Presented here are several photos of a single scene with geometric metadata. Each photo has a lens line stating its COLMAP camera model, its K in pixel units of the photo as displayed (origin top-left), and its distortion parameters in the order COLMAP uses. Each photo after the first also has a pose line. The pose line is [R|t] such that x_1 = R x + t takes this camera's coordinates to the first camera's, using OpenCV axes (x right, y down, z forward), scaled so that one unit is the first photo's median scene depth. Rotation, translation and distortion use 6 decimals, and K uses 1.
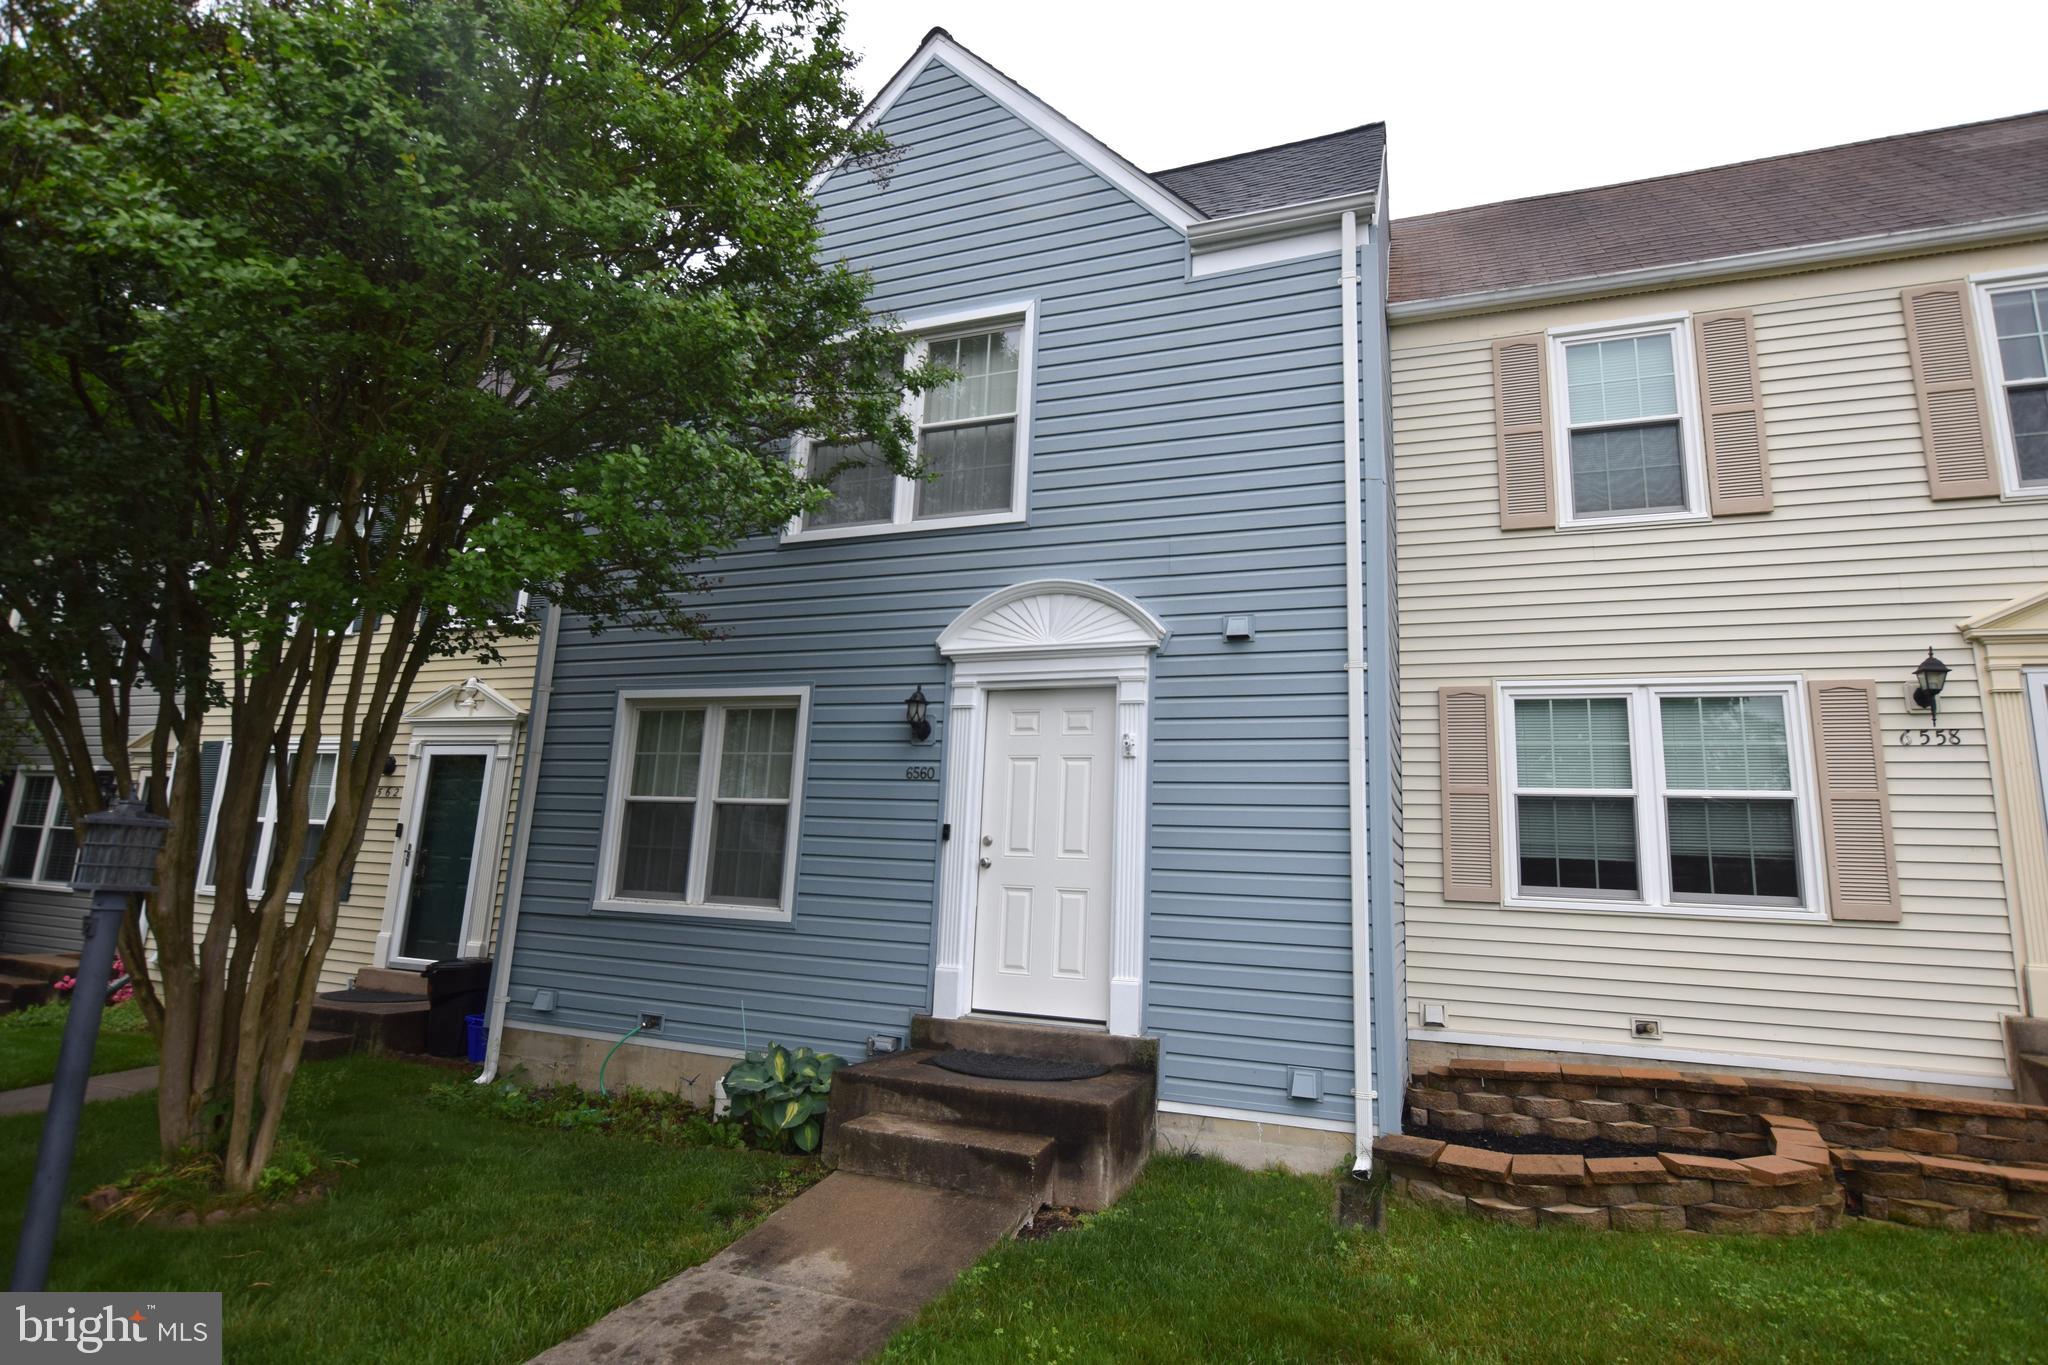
lens RADIAL K [[1038.2, 0, 1024.0], [0, 1038.2, 682.5], [0, 0, 1]] dist [-0.019190, -0.001440]
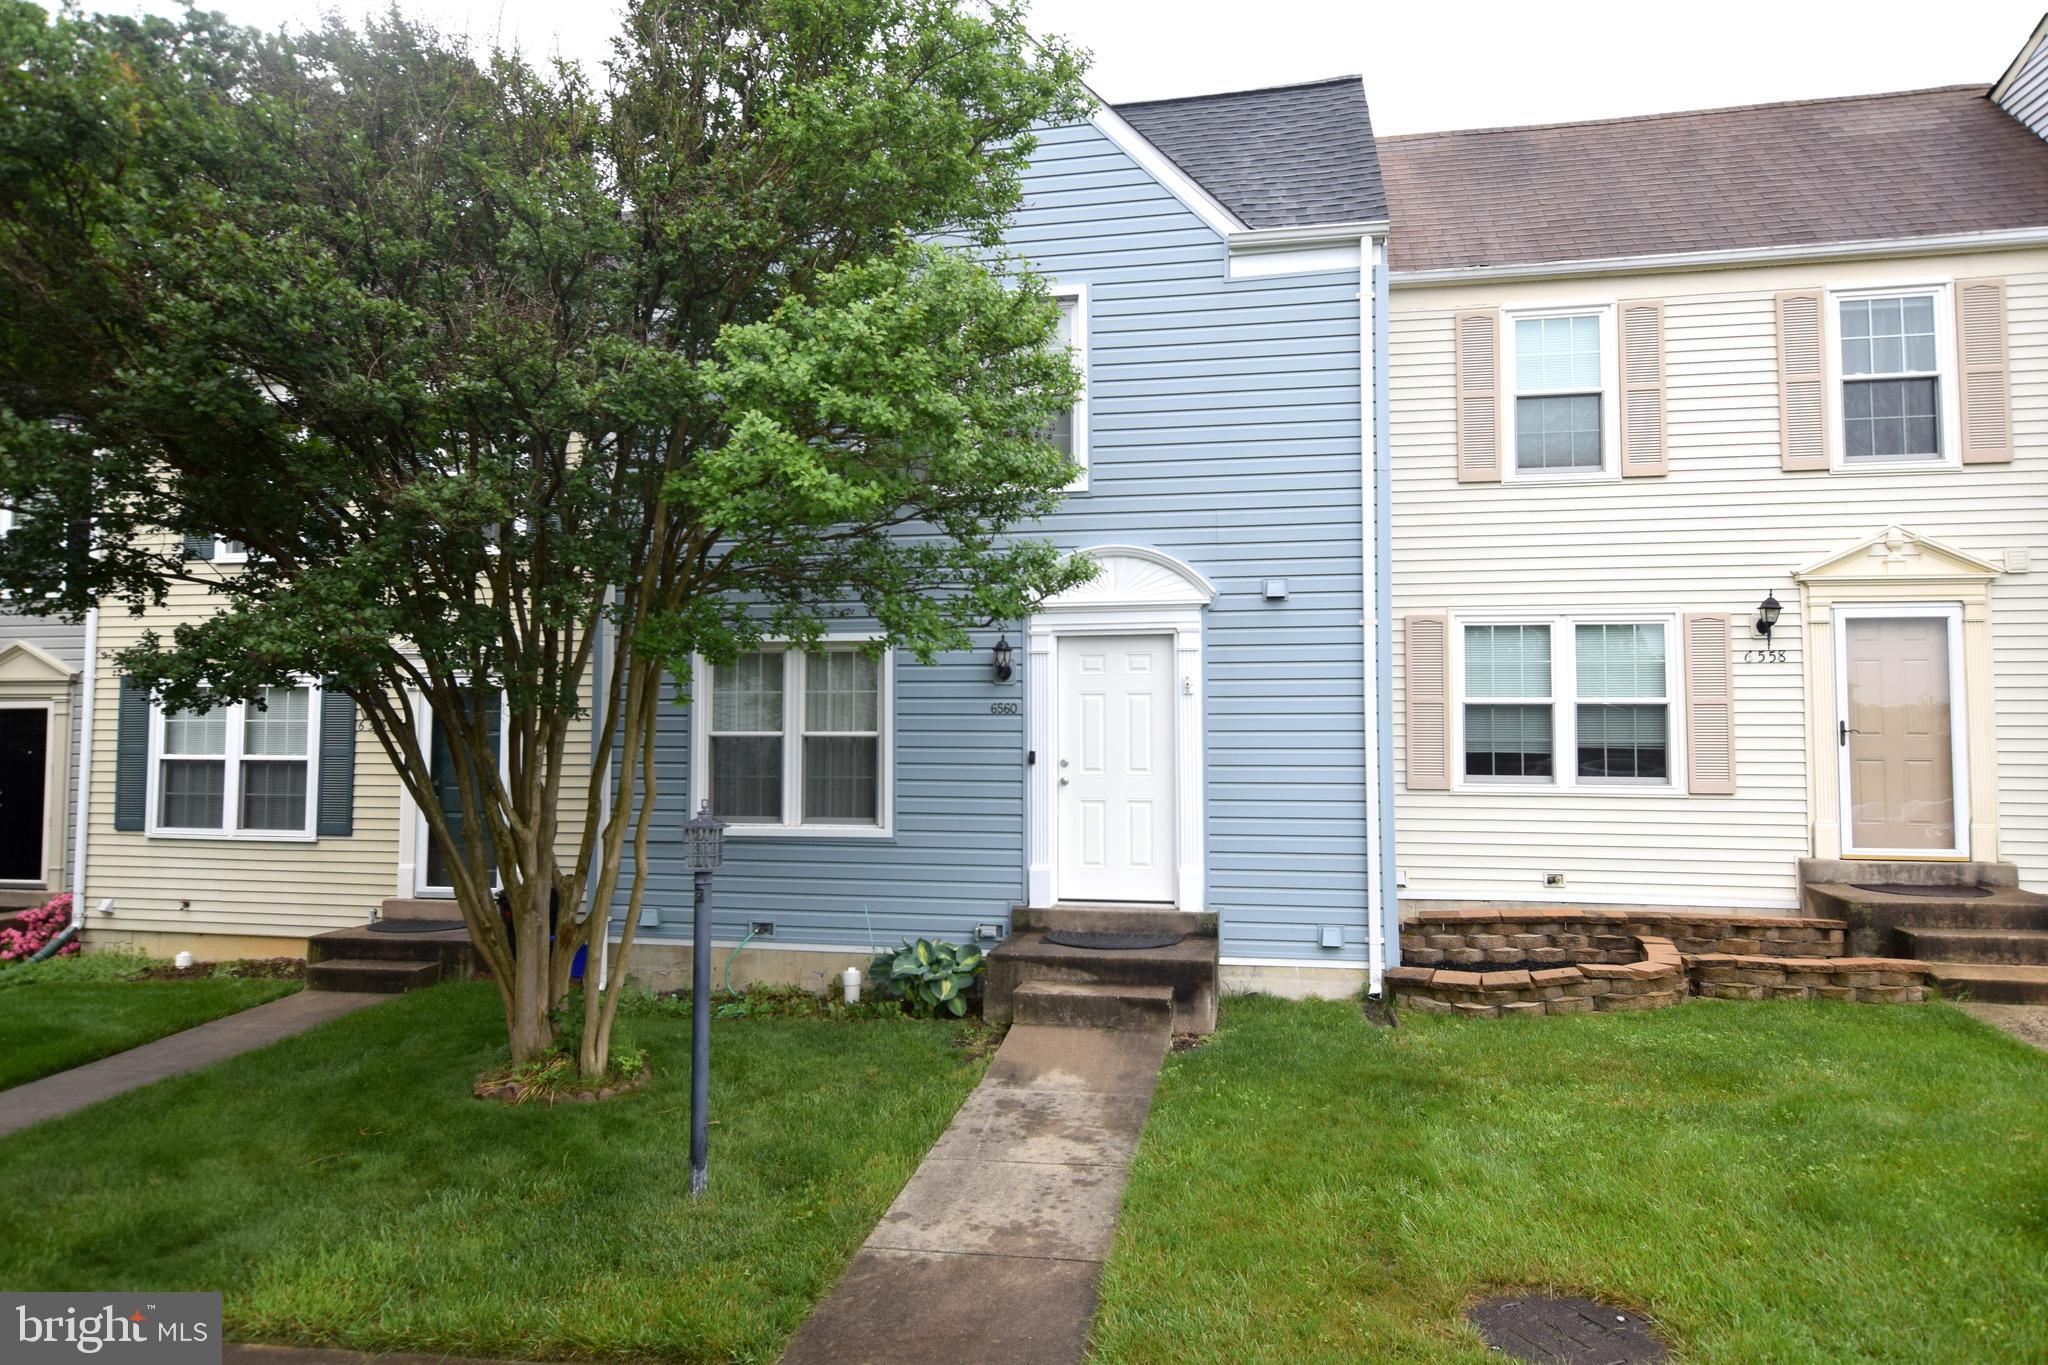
lens RADIAL K [[1254.6, 0, 1024.0], [0, 1254.6, 682.5], [0, 0, 1]] dist [-0.000157, 0.001956]
pose [[0.982703, -0.036747, 0.181507, -0.359059], [0.008957, 0.988399, 0.151615, -0.169219], [-0.184973, -0.147367, 0.971632, -0.414180]]
